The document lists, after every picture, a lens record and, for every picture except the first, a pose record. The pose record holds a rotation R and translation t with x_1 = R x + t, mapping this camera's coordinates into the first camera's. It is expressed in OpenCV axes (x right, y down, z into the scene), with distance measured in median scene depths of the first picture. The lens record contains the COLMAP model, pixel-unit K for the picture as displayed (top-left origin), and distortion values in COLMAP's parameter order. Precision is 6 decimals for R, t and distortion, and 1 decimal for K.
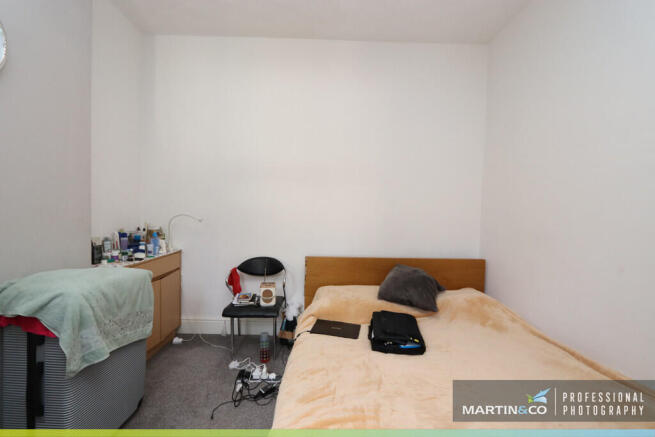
lens RADIAL K [[302.5, 0, 327.5], [0, 302.5, 218.5], [0, 0, 1]] dist [-0.013364, 0.001507]
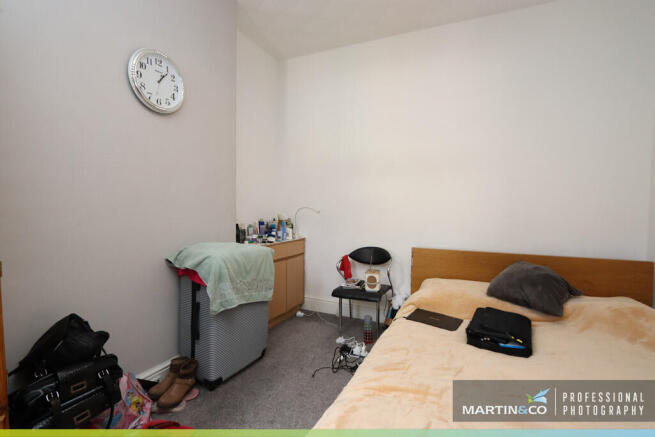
lens RADIAL K [[302.5, 0, 327.5], [0, 302.5, 218.5], [0, 0, 1]] dist [-0.013364, 0.001507]
pose [[0.903000, 0.004052, -0.429621, 0.125056], [-0.005835, 0.999979, -0.002834, 0.040375], [0.429601, 0.005066, 0.903005, -0.028585]]
